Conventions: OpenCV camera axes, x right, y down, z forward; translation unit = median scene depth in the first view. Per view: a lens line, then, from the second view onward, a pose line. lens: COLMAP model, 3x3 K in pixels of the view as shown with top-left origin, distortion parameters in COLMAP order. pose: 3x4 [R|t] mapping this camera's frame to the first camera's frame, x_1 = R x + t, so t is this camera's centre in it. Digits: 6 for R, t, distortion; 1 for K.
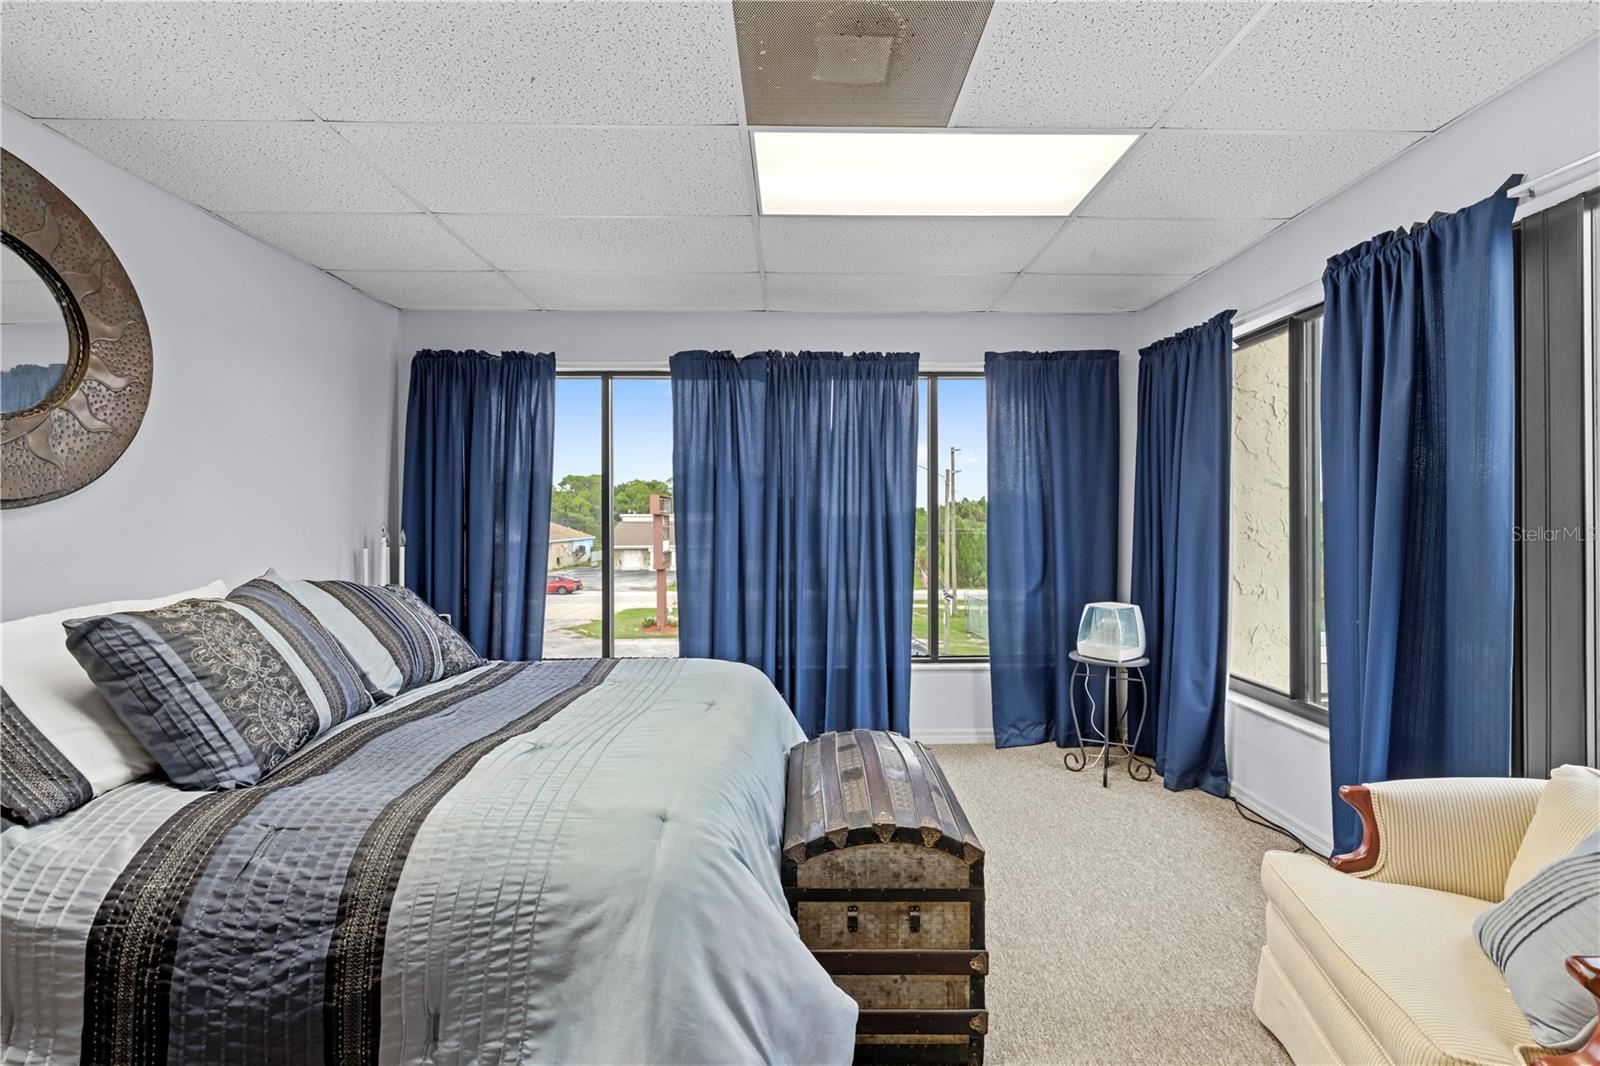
lens RADIAL K [[703.2, 0, 807.1], [0, 703.2, 521.1], [0, 0, 1]] dist [0.000649, -0.000610]
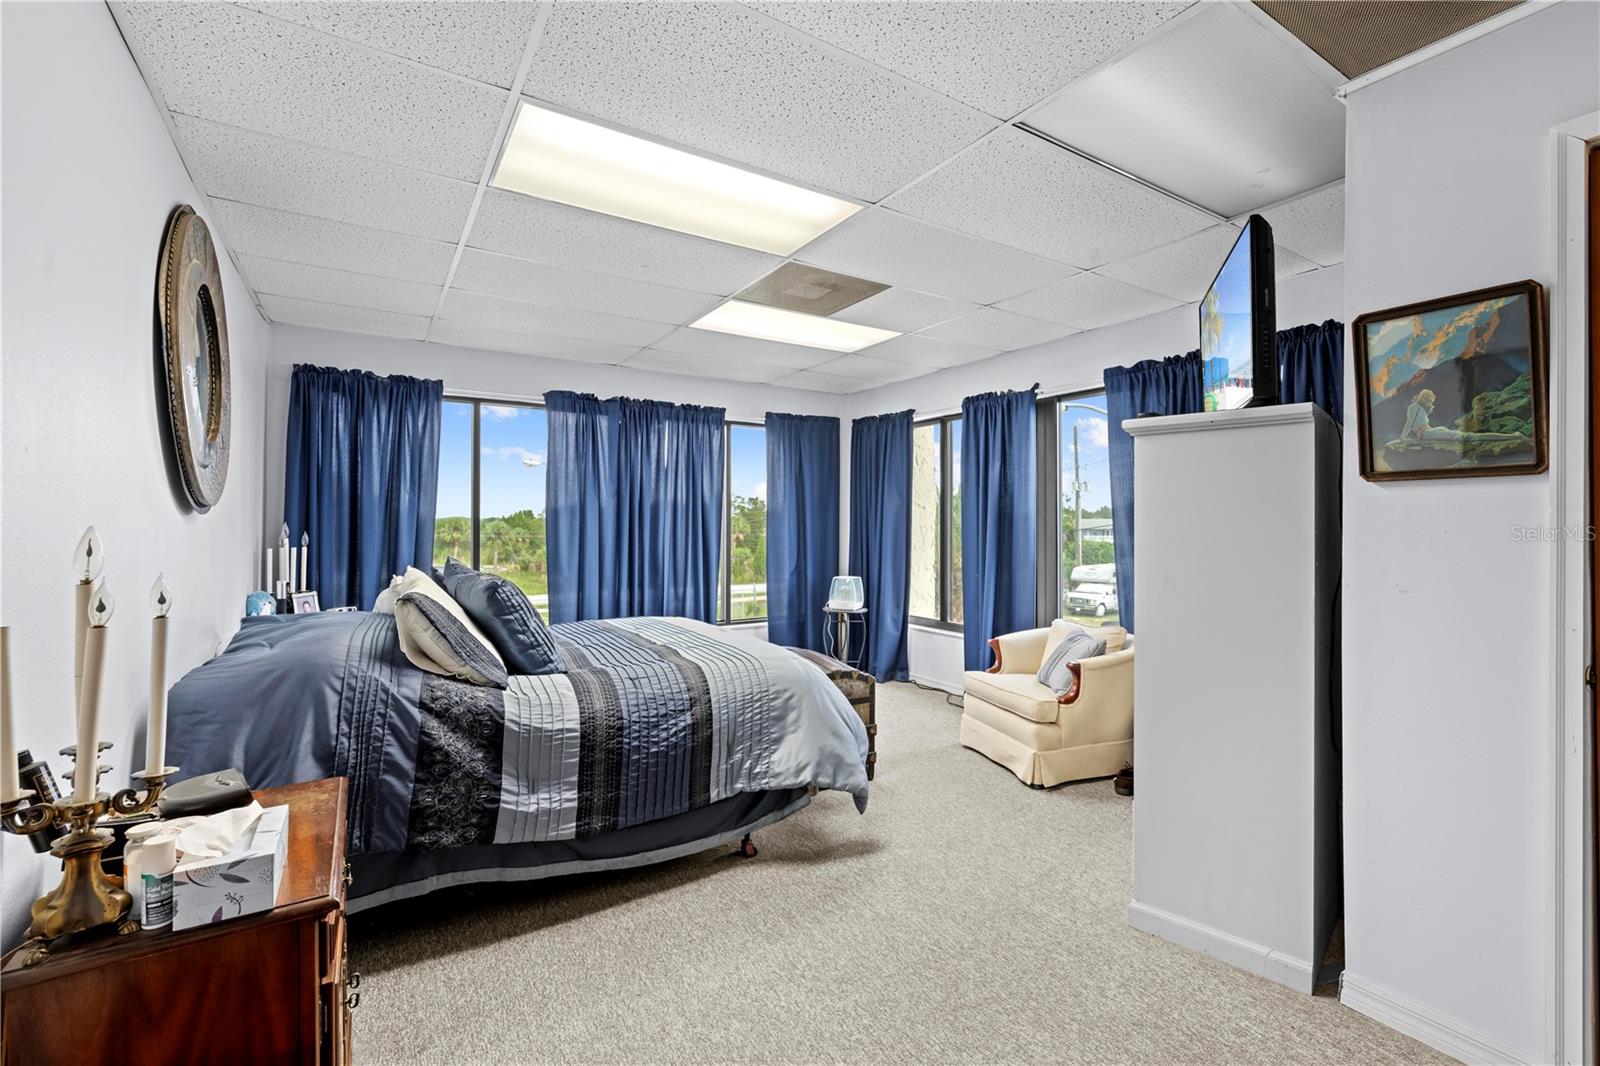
lens RADIAL K [[703.2, 0, 807.1], [0, 703.2, 521.1], [0, 0, 1]] dist [0.000649, -0.000610]
pose [[0.853437, 0.007360, 0.521144, -0.515203], [-0.004595, 0.999968, -0.006596, -0.000236], [-0.521176, 0.003235, 0.853443, -0.361416]]
